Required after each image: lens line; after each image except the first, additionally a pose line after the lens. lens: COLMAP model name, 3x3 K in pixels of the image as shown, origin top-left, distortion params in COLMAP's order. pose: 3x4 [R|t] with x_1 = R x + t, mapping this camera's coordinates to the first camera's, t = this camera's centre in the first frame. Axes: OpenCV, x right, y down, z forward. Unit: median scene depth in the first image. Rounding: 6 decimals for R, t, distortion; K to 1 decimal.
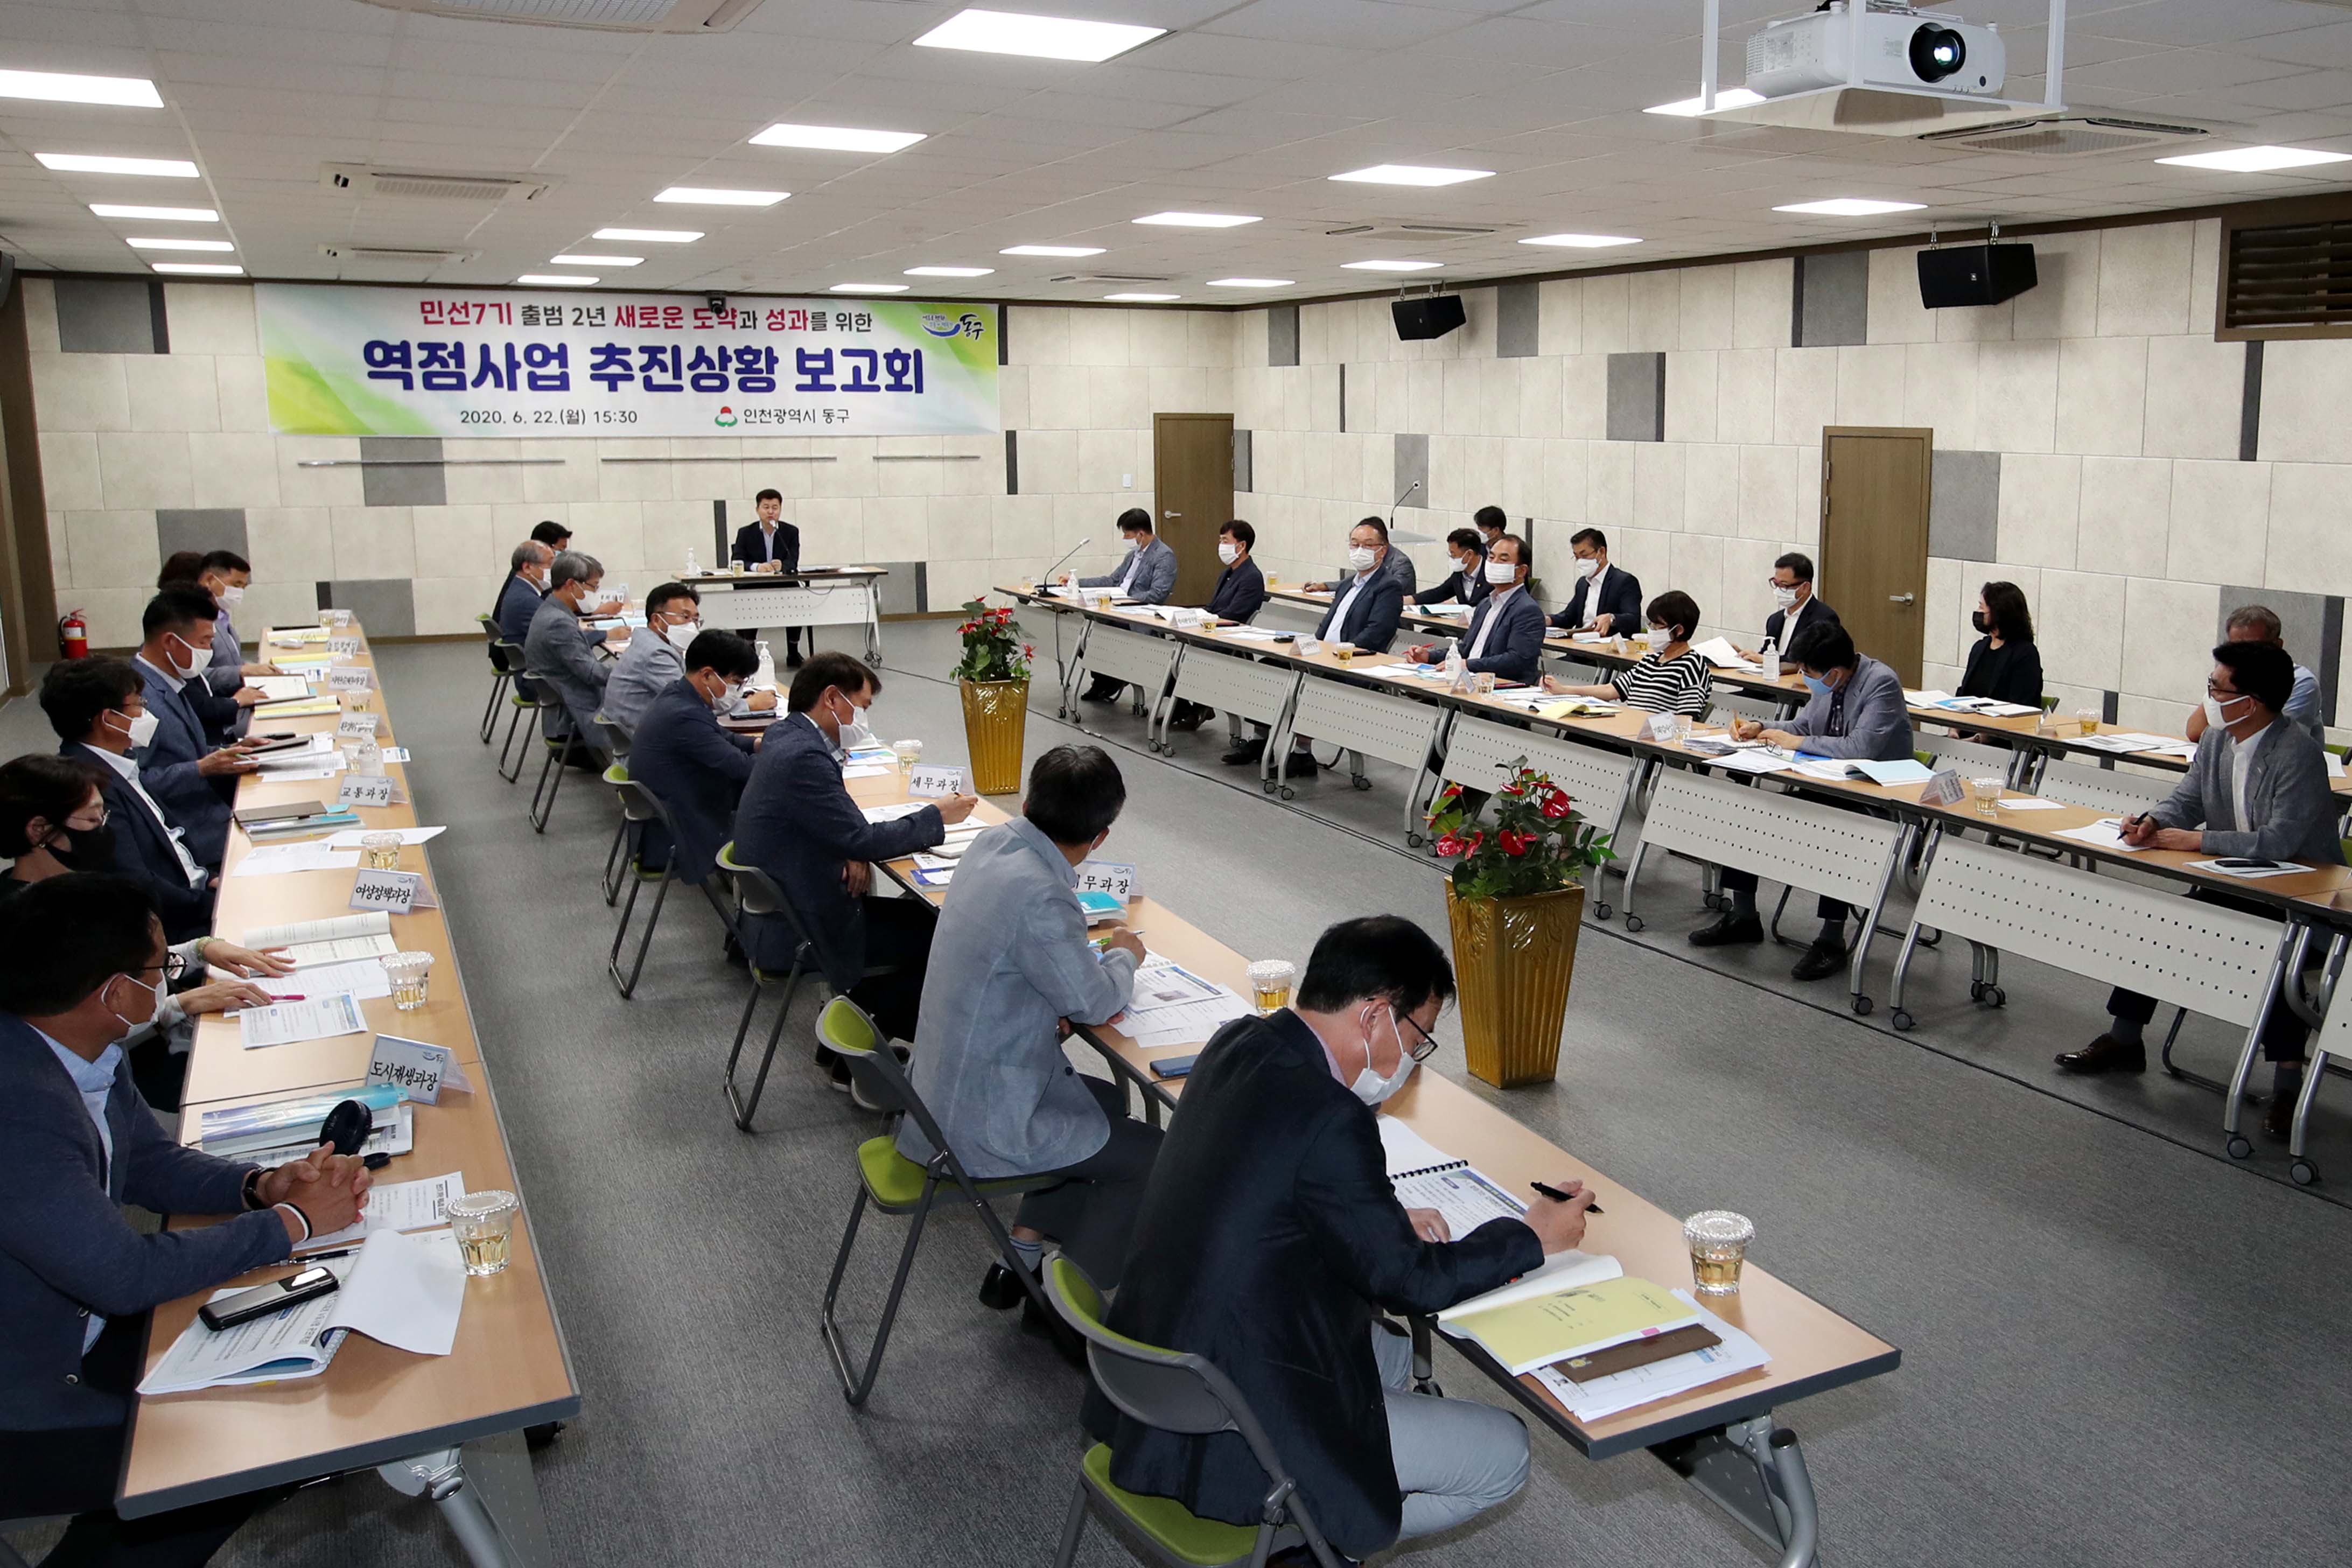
lens RADIAL K [[2023.5, 0, 1464.1], [0, 2023.5, 747.5], [0, 0, 1]] dist [-0.058727, 0.061058]
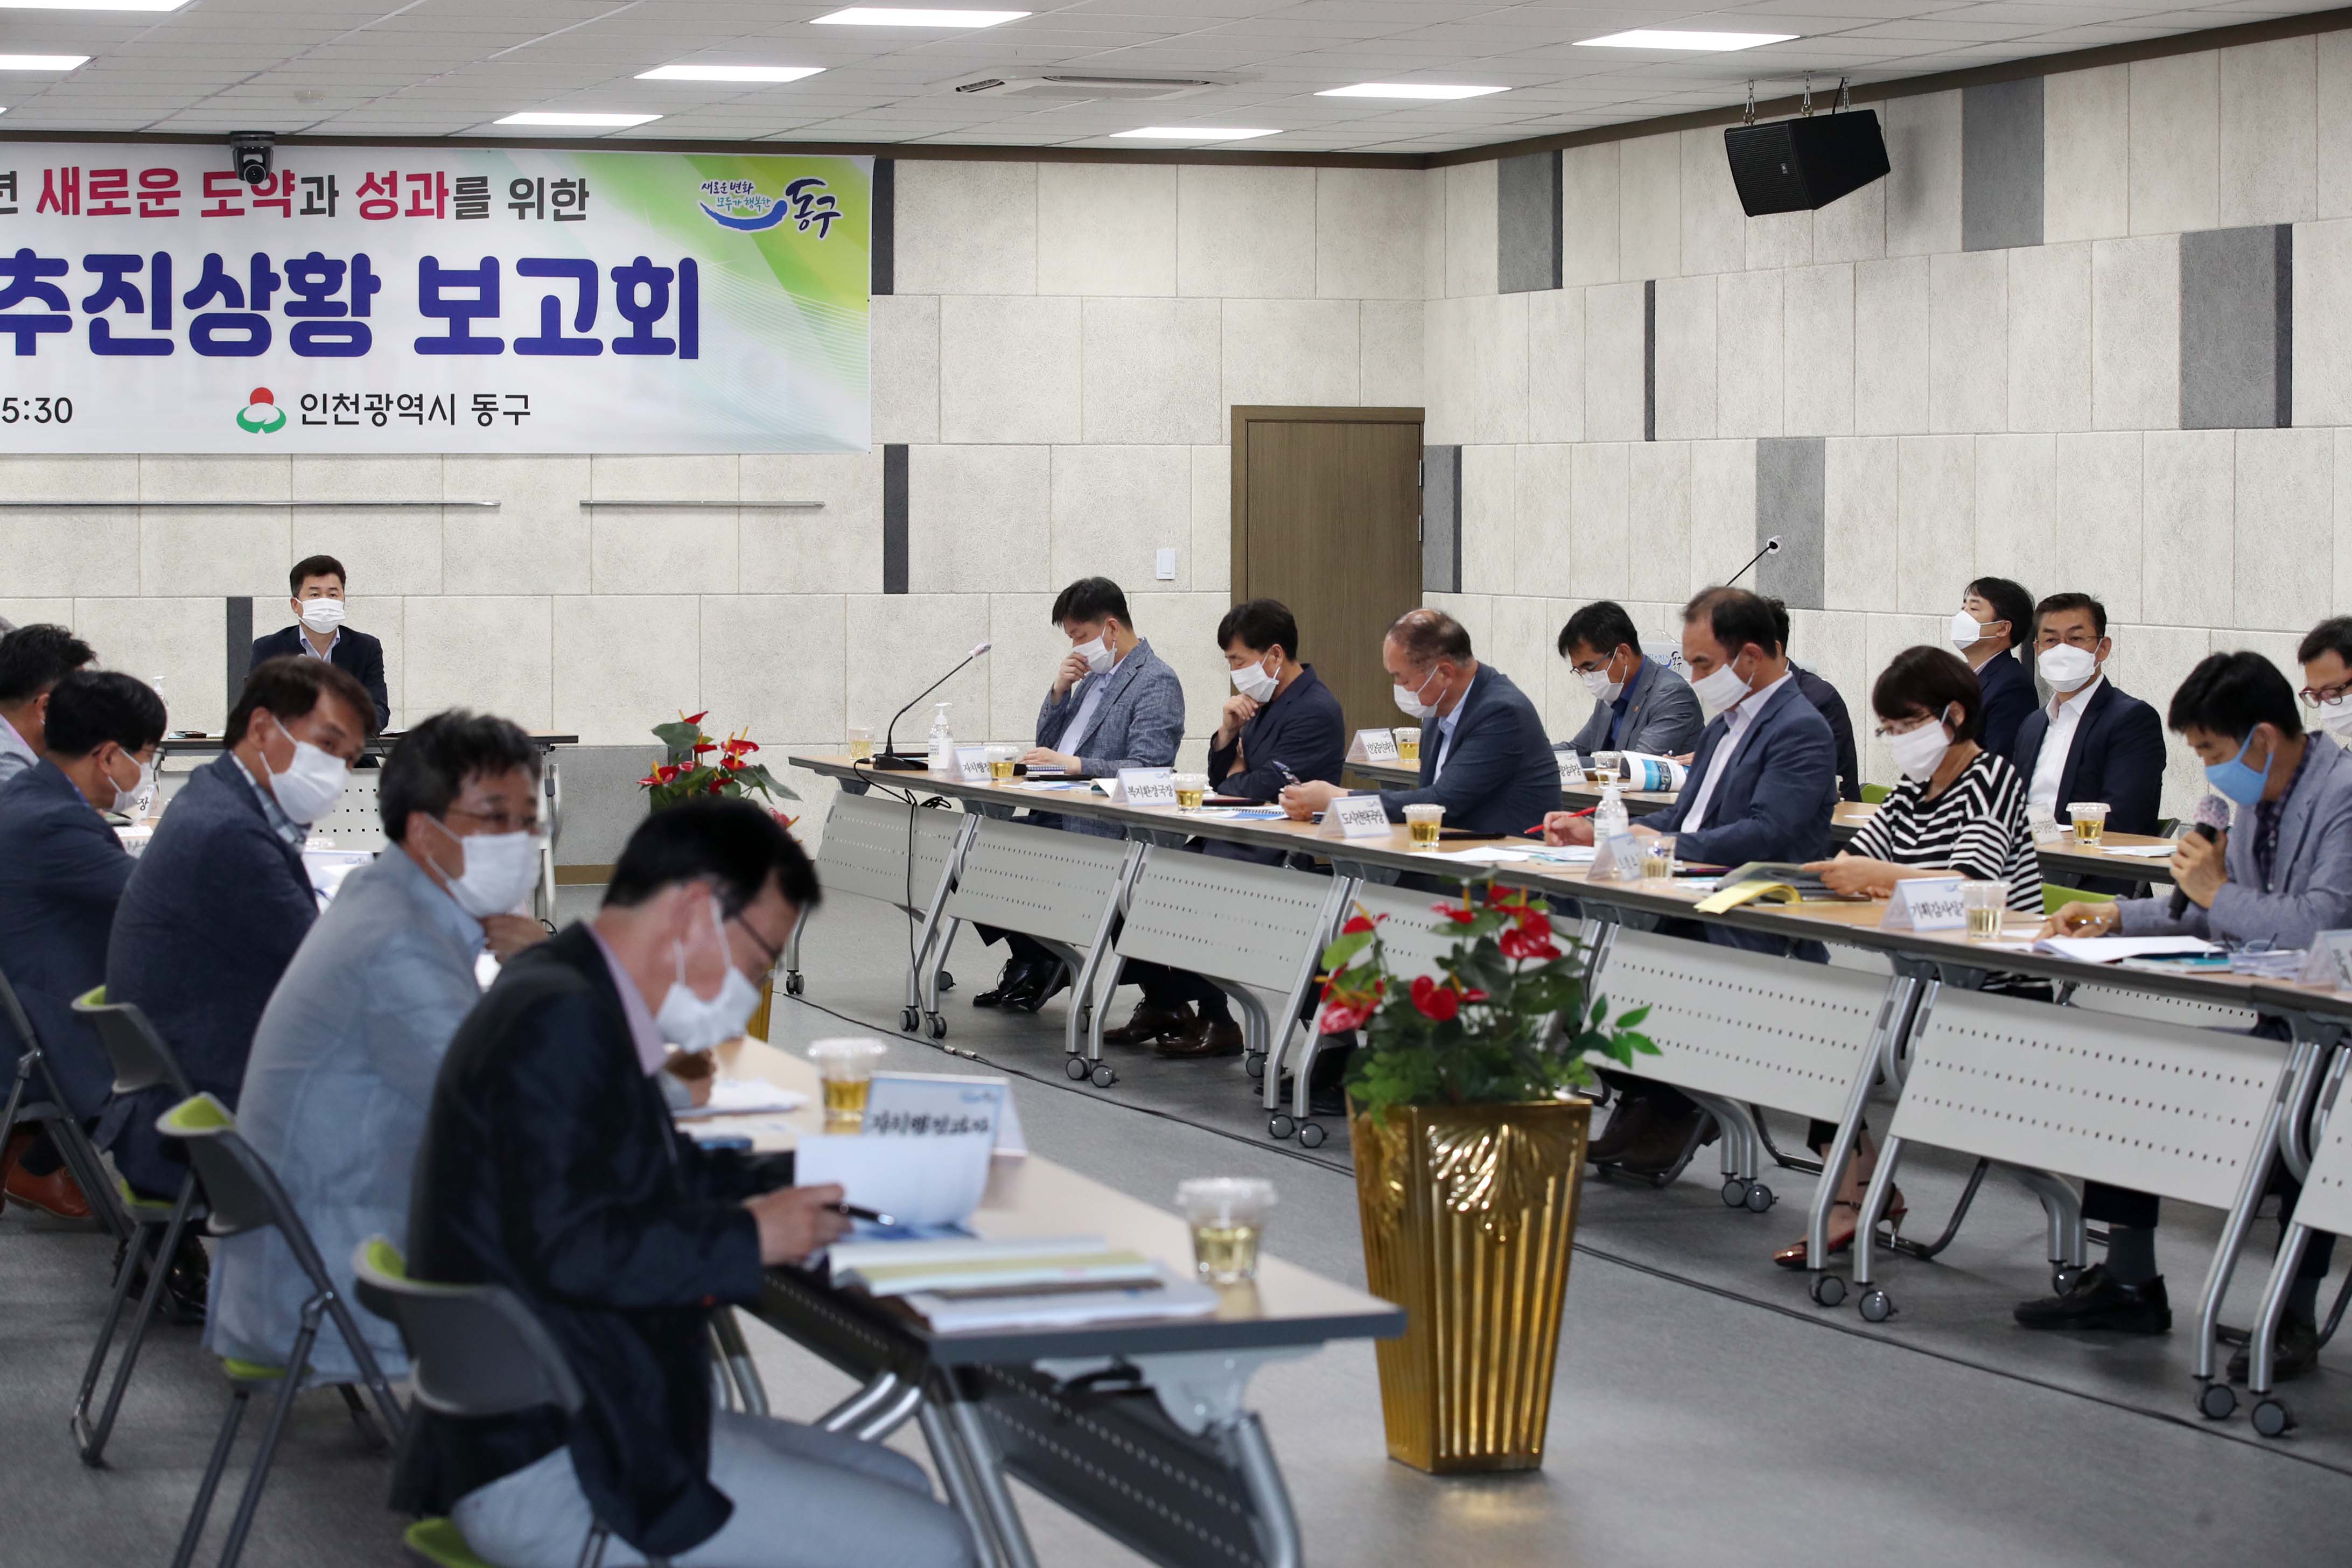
lens RADIAL K [[5711.1, 0, 1176.0], [0, 5711.1, 784.0], [0, 0, 1]] dist [-0.207582, 0.073041]
pose [[0.979301, 0.005634, -0.202329, 0.085366], [-0.028907, 0.993259, -0.112258, 0.052601], [0.200332, 0.115783, 0.972862, -0.172438]]
